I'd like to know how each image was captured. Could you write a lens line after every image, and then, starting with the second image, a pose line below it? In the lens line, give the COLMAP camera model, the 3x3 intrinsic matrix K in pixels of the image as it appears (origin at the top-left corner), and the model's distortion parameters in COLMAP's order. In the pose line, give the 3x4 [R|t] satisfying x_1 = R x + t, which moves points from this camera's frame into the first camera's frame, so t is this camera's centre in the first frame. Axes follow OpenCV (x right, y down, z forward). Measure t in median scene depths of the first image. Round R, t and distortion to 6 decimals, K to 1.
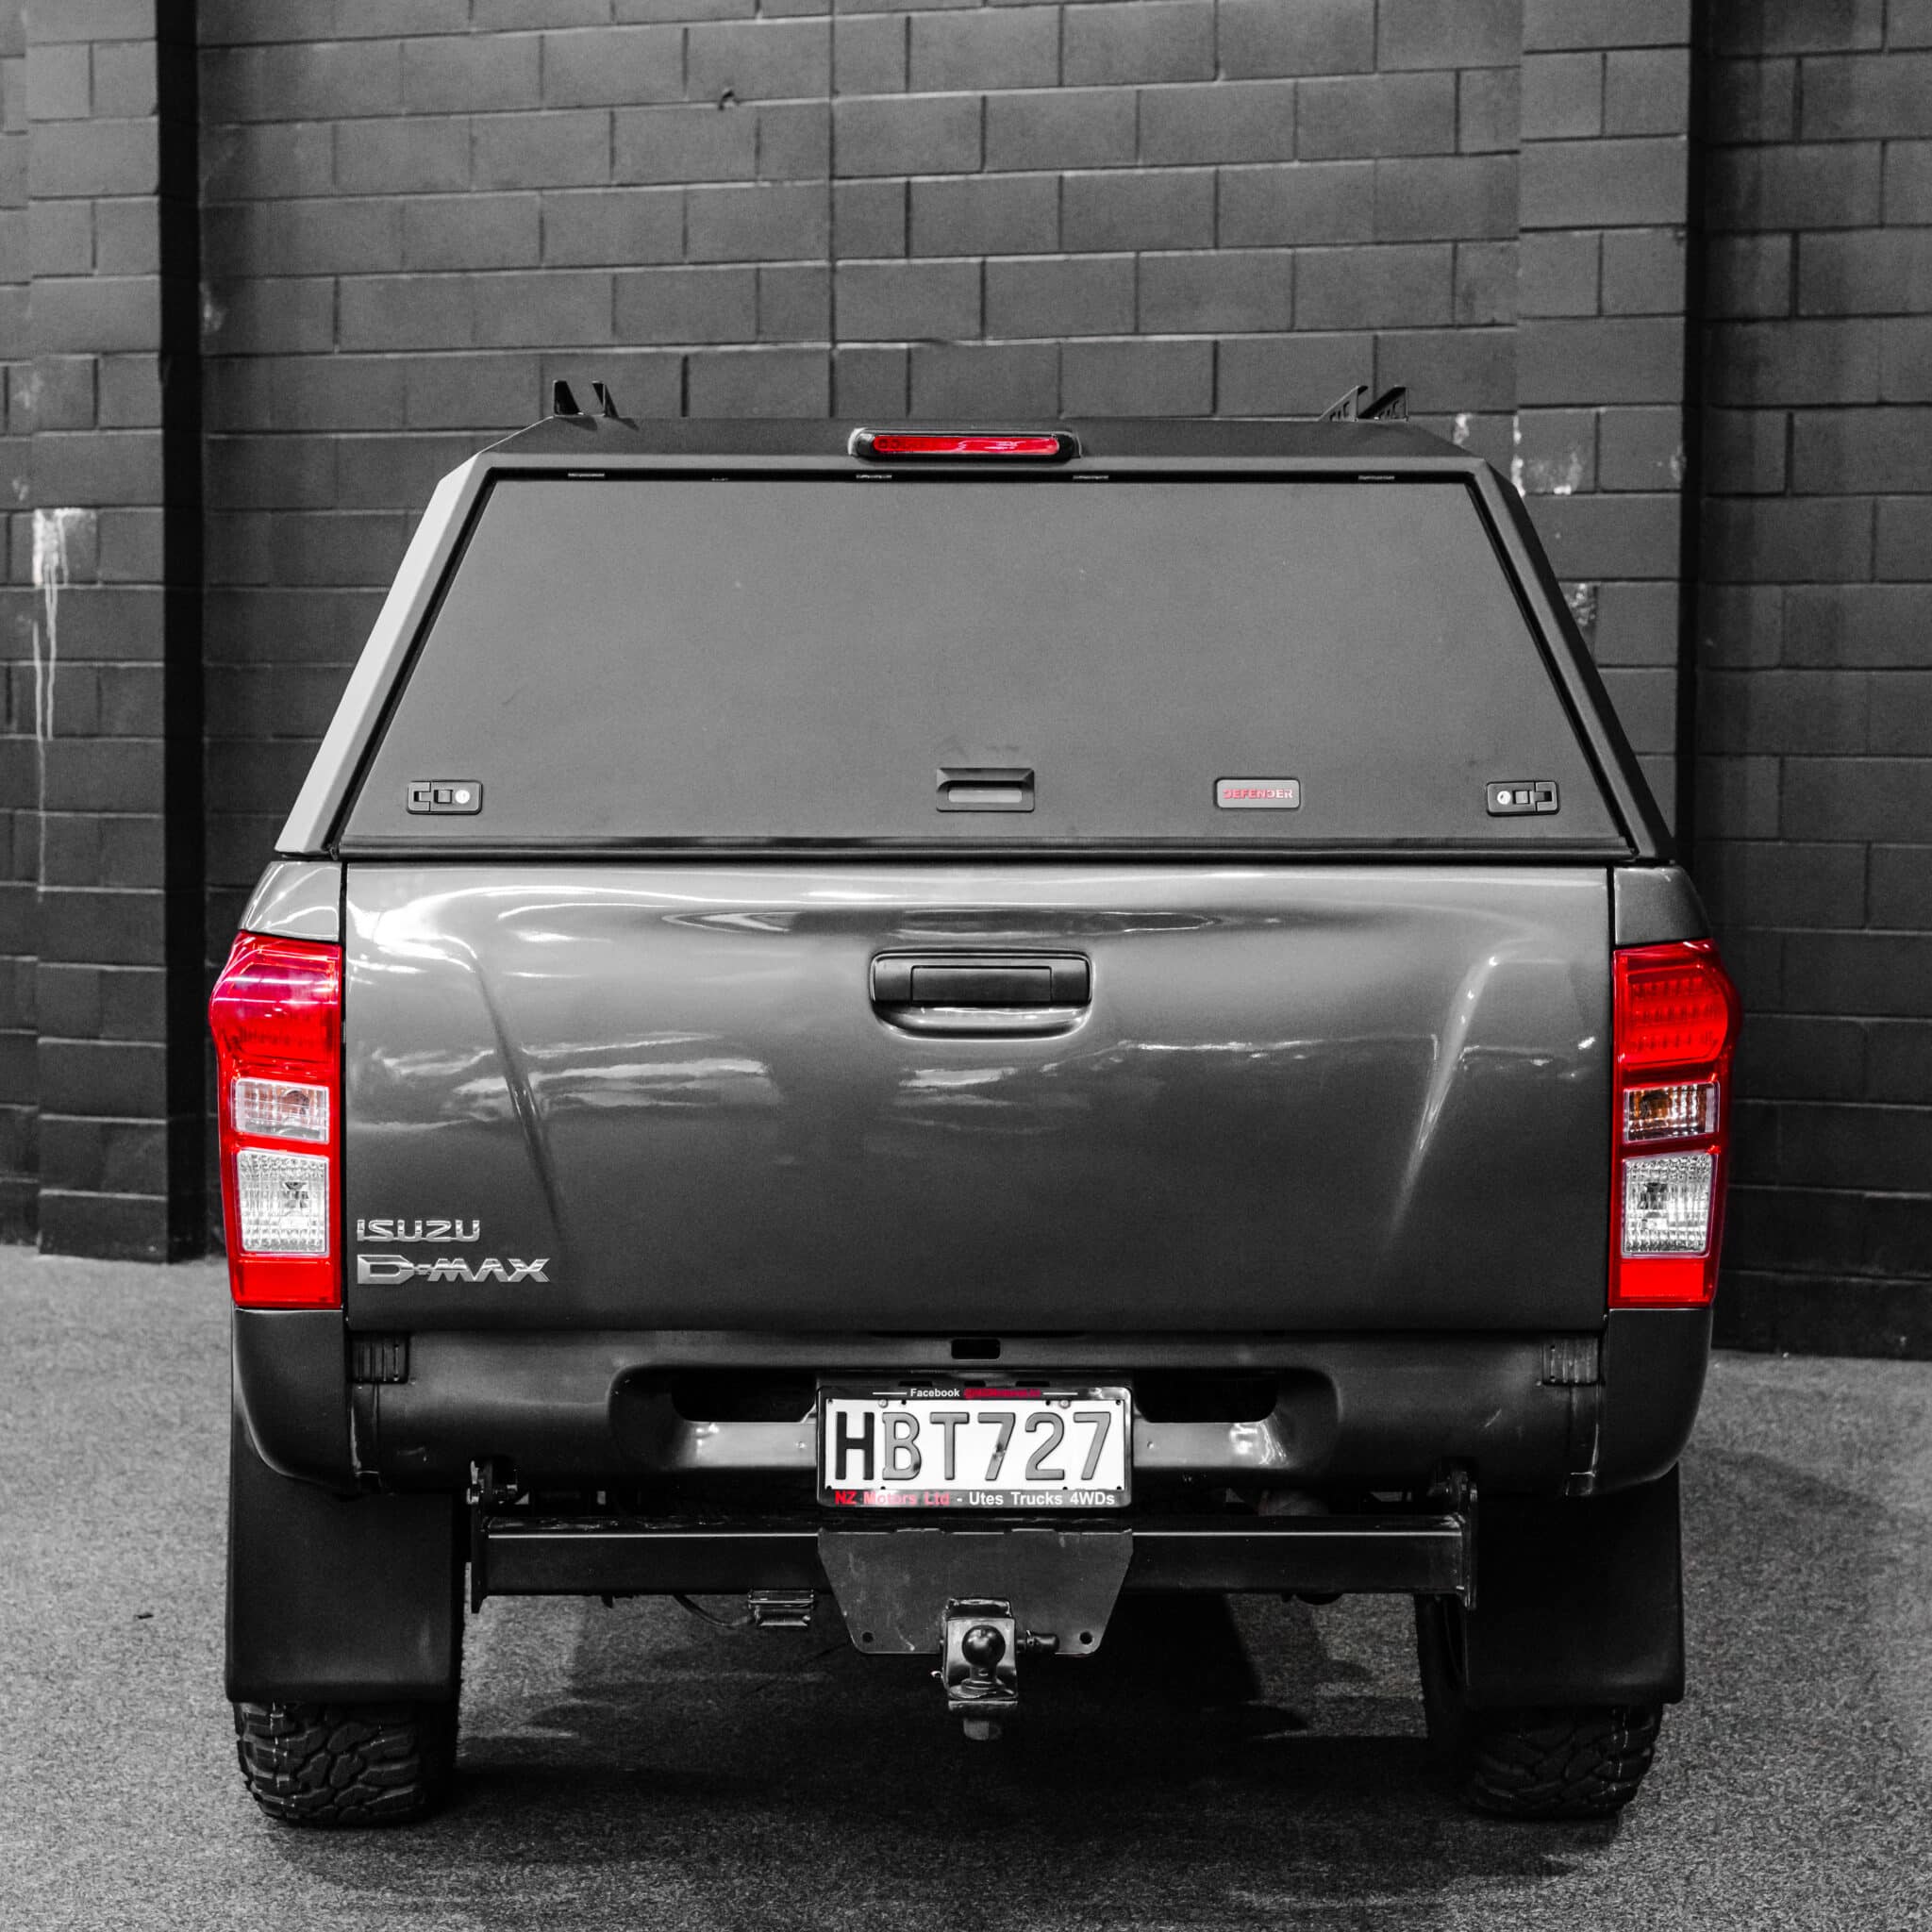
lens RADIAL K [[4267.4, 0, 966.3], [0, 4267.4, 919.7], [0, 0, 1]] dist [-0.024448, 0.528651]
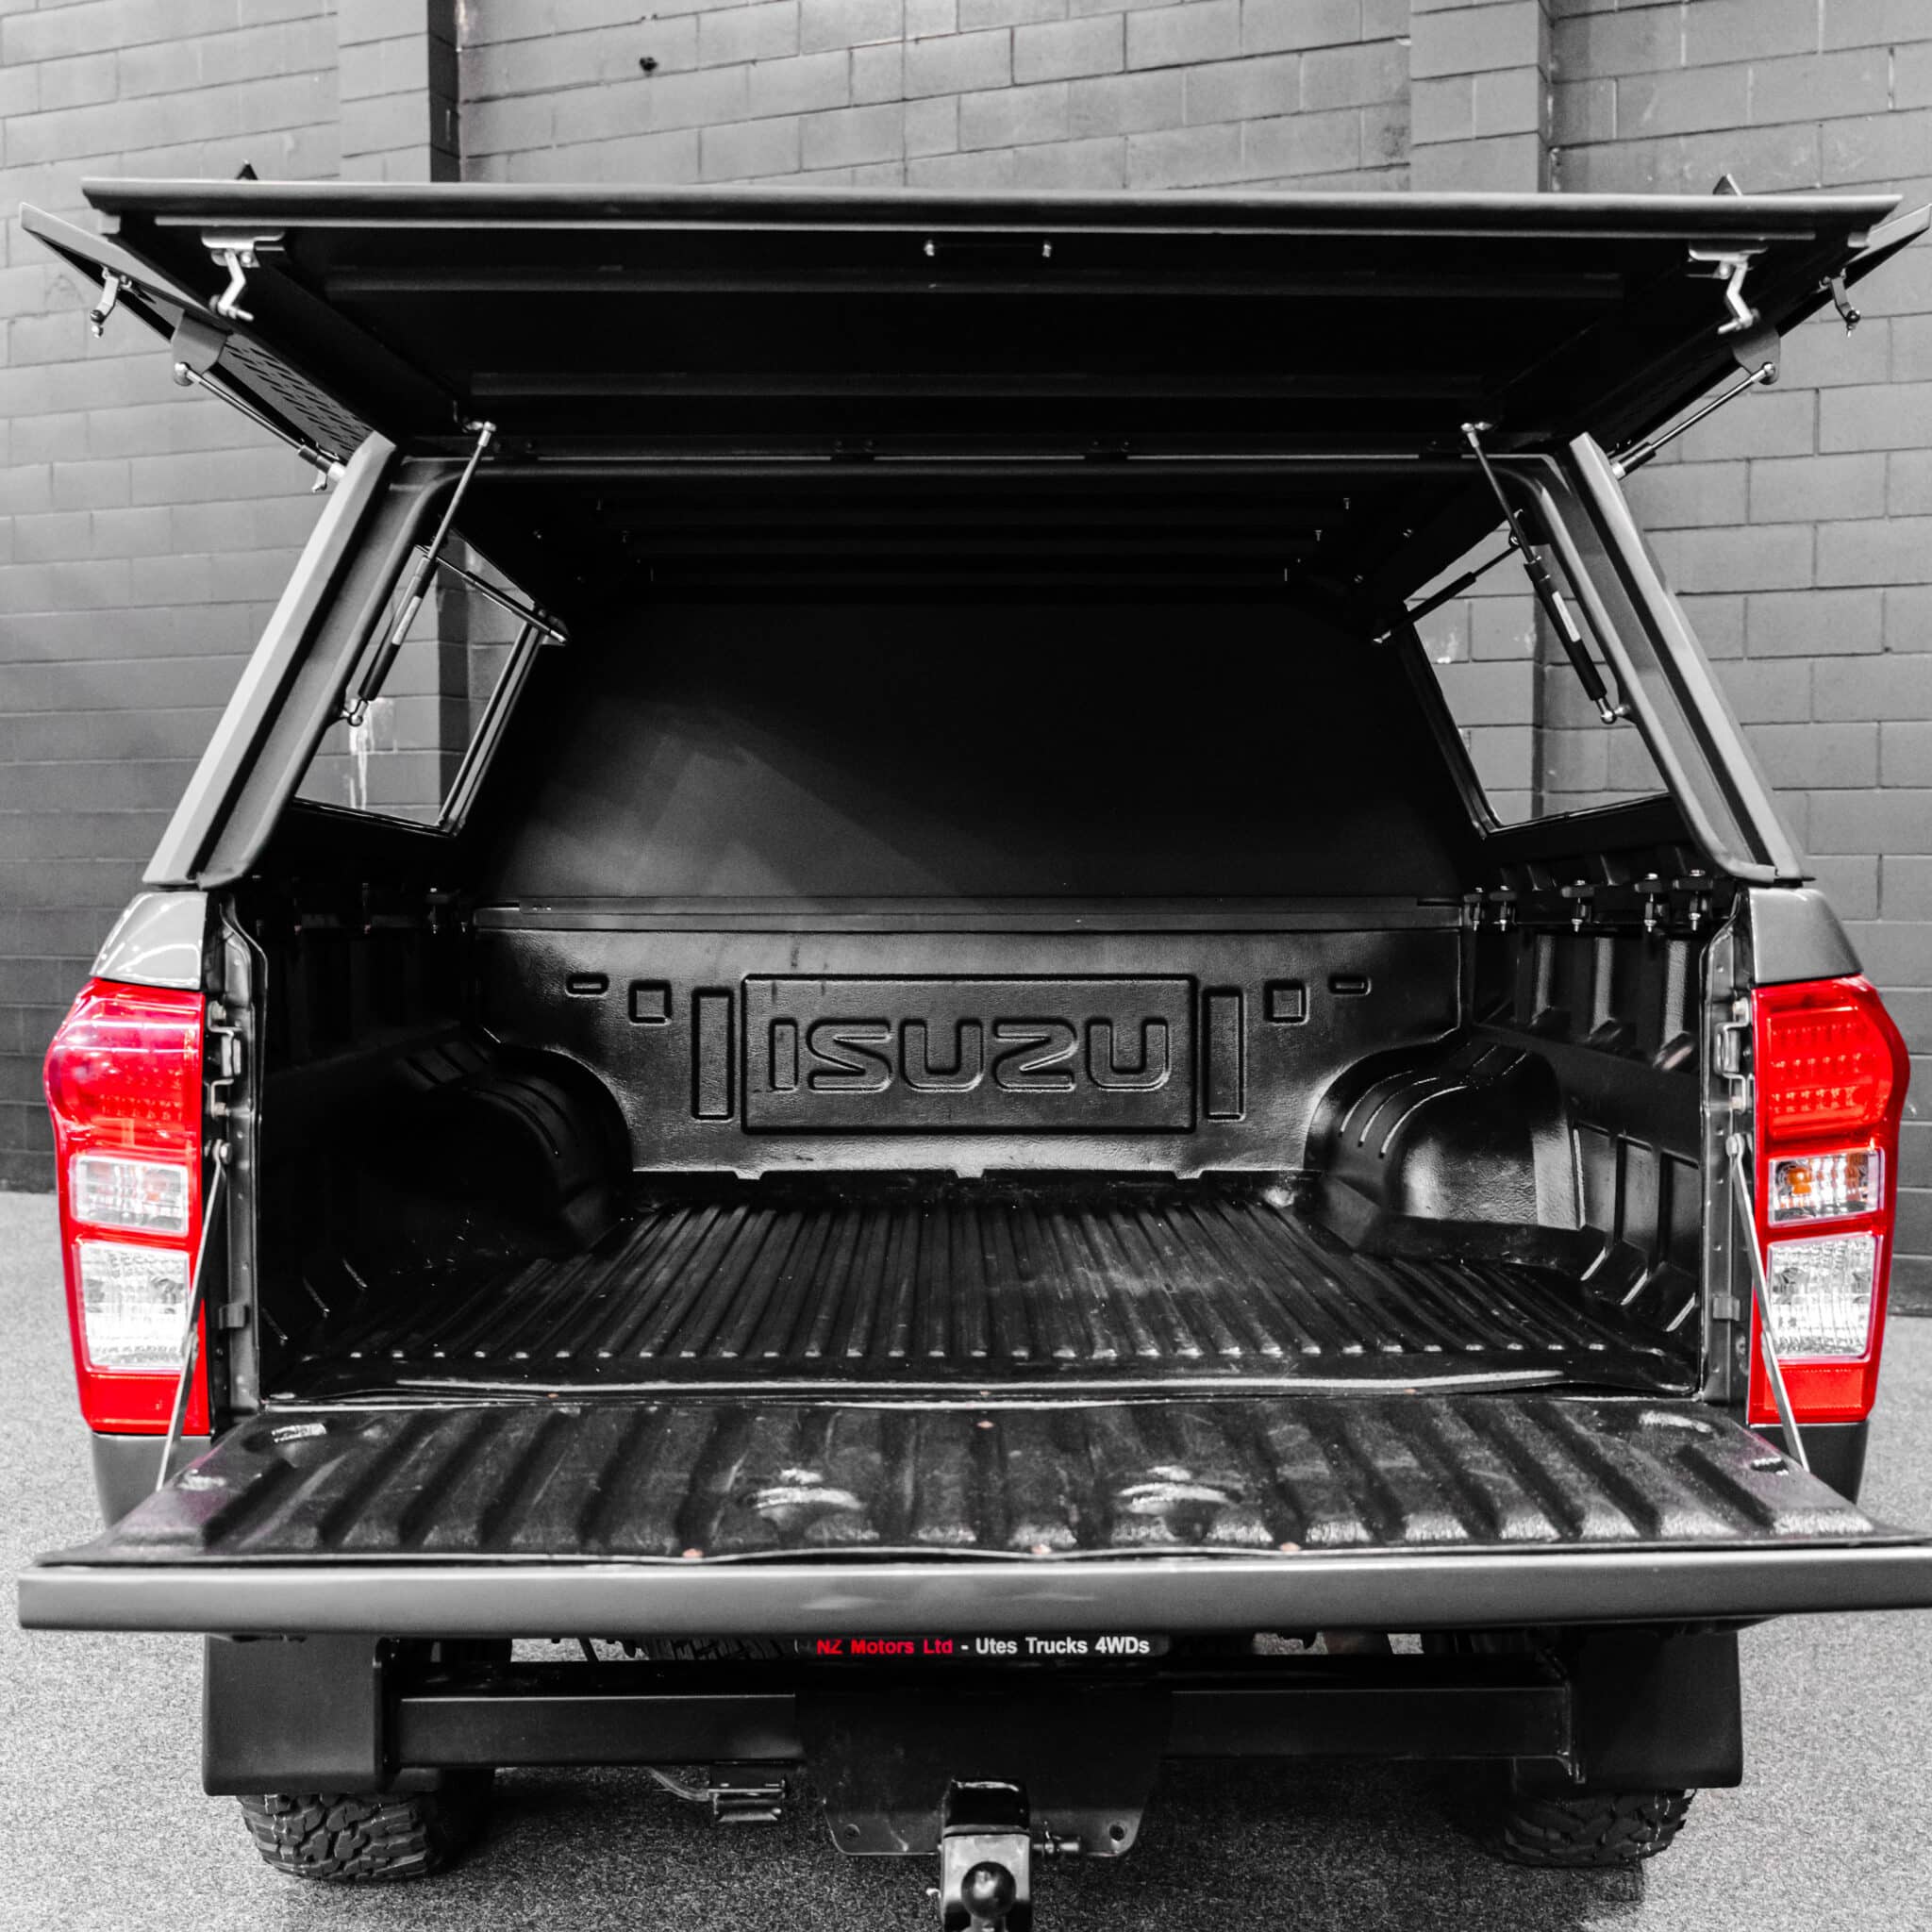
lens RADIAL K [[2433.7, 0, 966.0], [0, 2433.7, 966.0], [0, 0, 1]] dist [-0.009826, 0.017435]
pose [[0.999746, -0.006933, -0.021427, 0.008505], [0.006725, 0.999930, -0.009765, 0.005255], [0.021494, 0.009618, 0.999723, 0.447375]]
